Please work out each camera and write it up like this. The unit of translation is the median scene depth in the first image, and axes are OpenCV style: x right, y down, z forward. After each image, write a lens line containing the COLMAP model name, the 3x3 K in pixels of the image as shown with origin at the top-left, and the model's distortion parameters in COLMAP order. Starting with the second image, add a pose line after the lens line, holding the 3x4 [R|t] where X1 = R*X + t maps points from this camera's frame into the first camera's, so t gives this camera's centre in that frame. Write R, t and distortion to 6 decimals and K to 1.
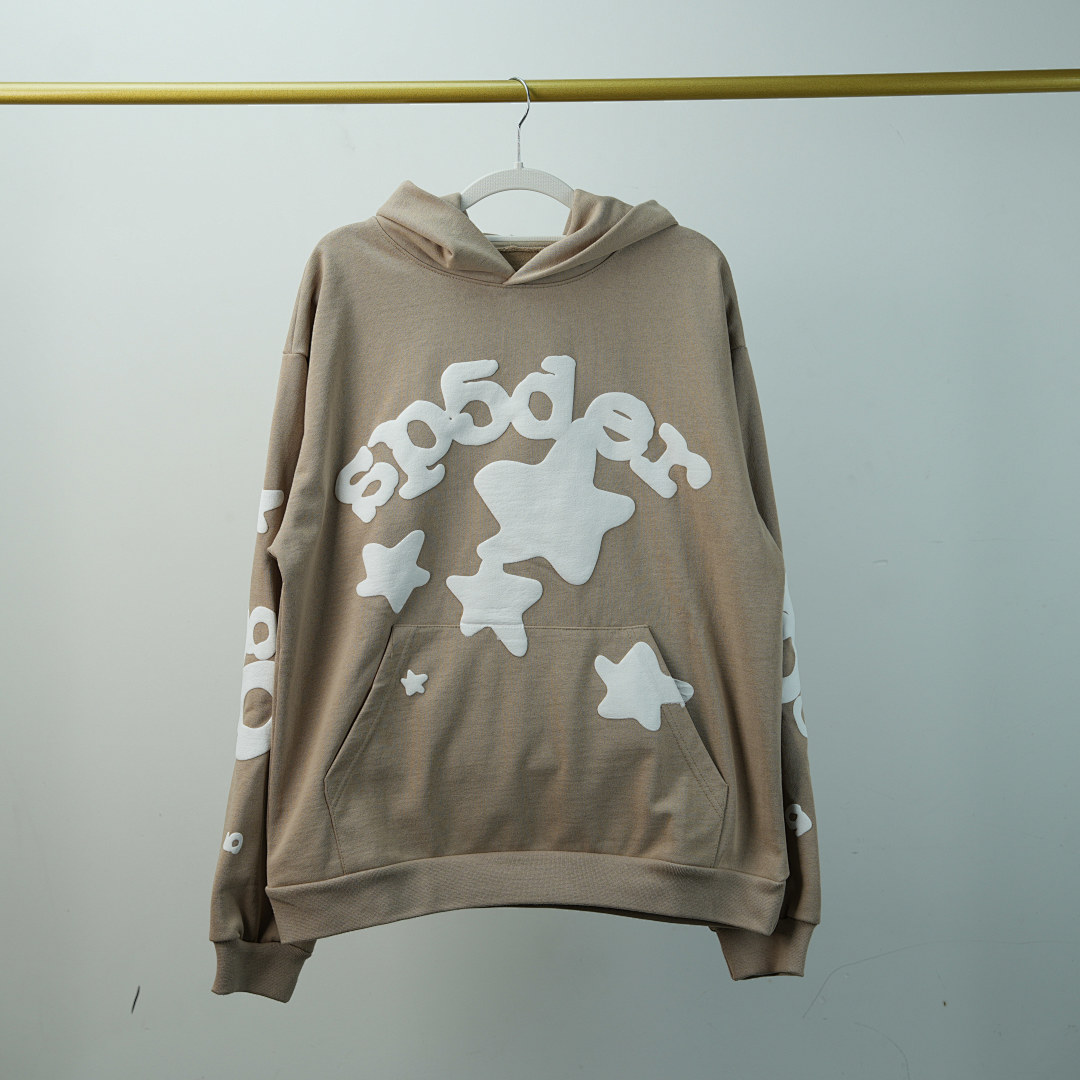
lens RADIAL K [[3116.1, 0, 537.8], [0, 3116.1, 542.8], [0, 0, 1]] dist [0.265459, 0.000000]
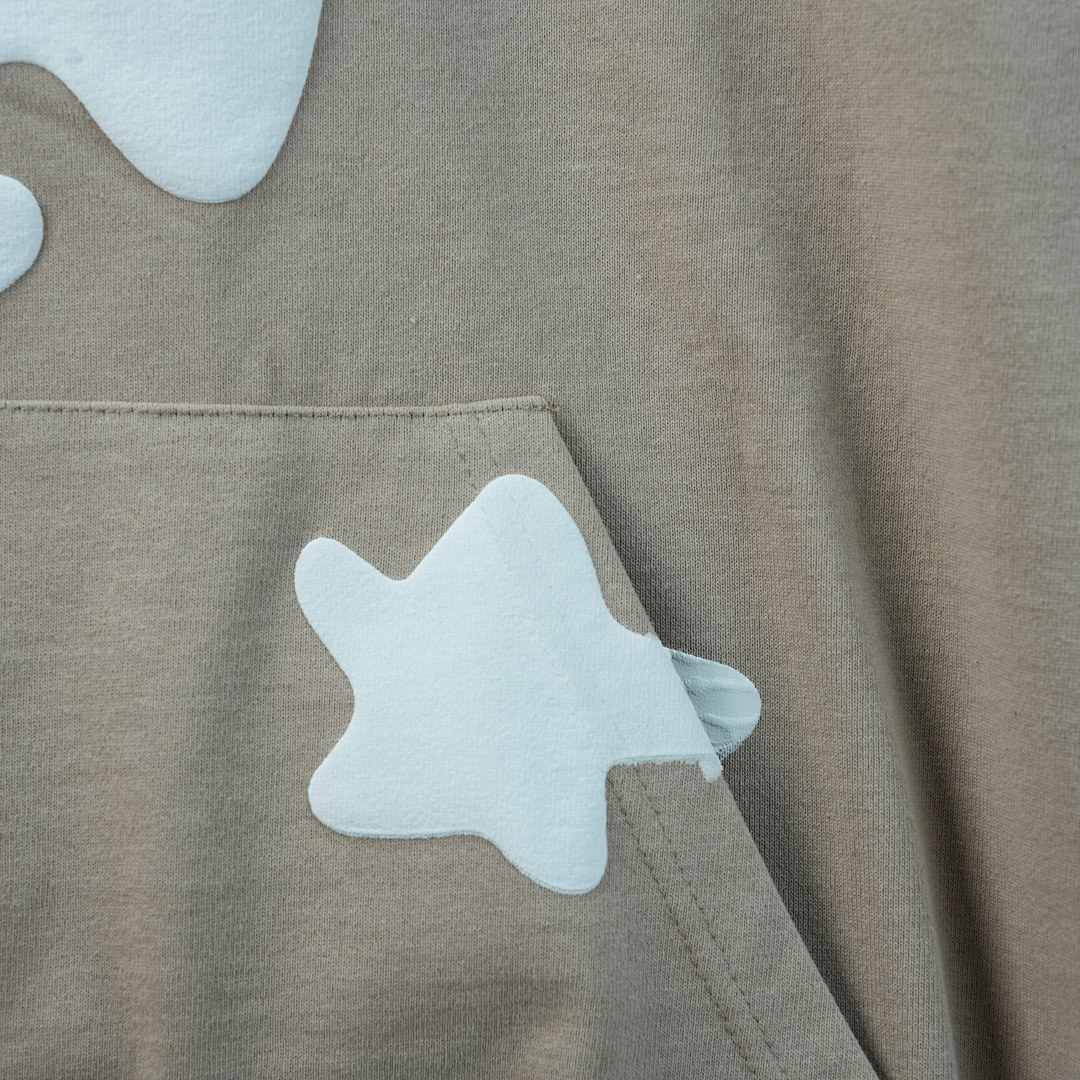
lens RADIAL K [[3116.1, 0, 534.6], [0, 3116.1, 537.9], [0, 0, 1]] dist [0.265459, 0.000000]
pose [[0.999967, -0.003342, -0.007382, 0.036043], [0.003293, 0.999973, -0.006627, 0.037498], [0.007404, 0.006602, 0.999951, 0.786910]]
